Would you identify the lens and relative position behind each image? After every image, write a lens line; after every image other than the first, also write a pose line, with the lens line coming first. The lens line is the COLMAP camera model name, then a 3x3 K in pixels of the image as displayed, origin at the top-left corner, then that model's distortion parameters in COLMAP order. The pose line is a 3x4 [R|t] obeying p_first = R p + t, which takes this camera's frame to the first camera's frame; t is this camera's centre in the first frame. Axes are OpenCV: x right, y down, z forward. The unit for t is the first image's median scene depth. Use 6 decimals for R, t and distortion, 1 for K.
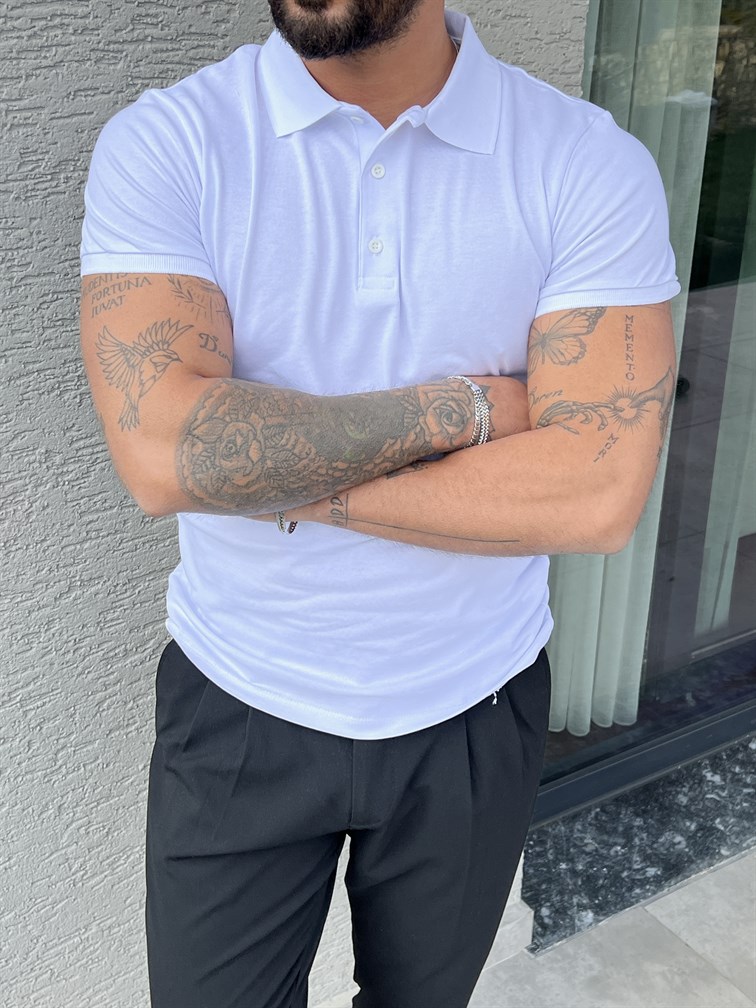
lens RADIAL K [[1299.2, 0, 373.8], [0, 1299.2, 504.4], [0, 0, 1]] dist [0.117643, -0.336397]
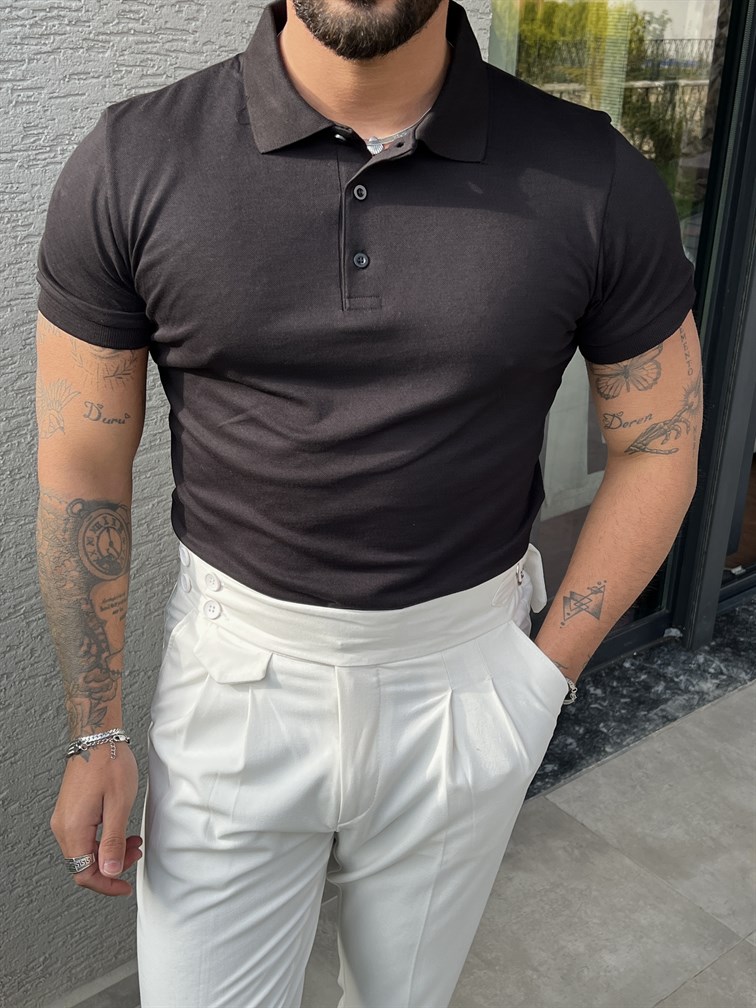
lens RADIAL K [[1158.4, 0, 376.4], [0, 1158.4, 507.7], [0, 0, 1]] dist [0.062647, -0.150154]
pose [[0.995068, -0.025749, 0.095798, -0.063625], [0.026188, 0.999651, -0.003328, 0.076113], [-0.095679, 0.005821, 0.995395, -0.049939]]
